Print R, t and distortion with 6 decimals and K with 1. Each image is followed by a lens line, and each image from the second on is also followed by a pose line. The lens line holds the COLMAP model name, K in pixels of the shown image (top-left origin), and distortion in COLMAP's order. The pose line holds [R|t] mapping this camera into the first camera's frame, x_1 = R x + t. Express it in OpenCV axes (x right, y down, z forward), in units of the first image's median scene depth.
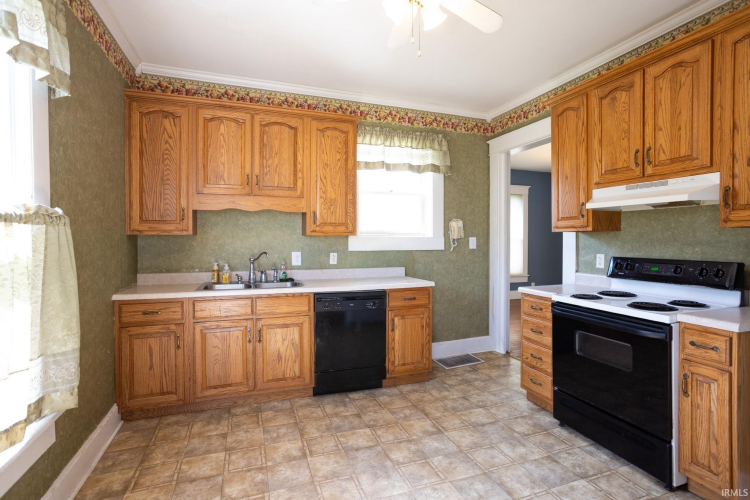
lens RADIAL K [[360.6, 0, 380.5], [0, 360.6, 241.3], [0, 0, 1]] dist [-0.057076, 0.037156]
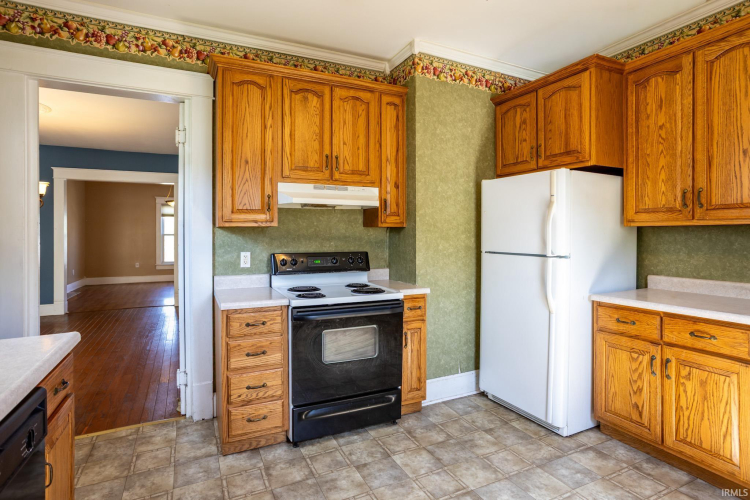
lens RADIAL K [[389.4, 0, 375.2], [0, 389.4, 234.6], [0, 0, 1]] dist [-0.061558, 0.036380]
pose [[-0.081257, 0.002380, 0.996690, -0.489363], [0.008607, 0.999962, -0.001686, -0.004718], [-0.996656, 0.008442, -0.081275, 0.932337]]
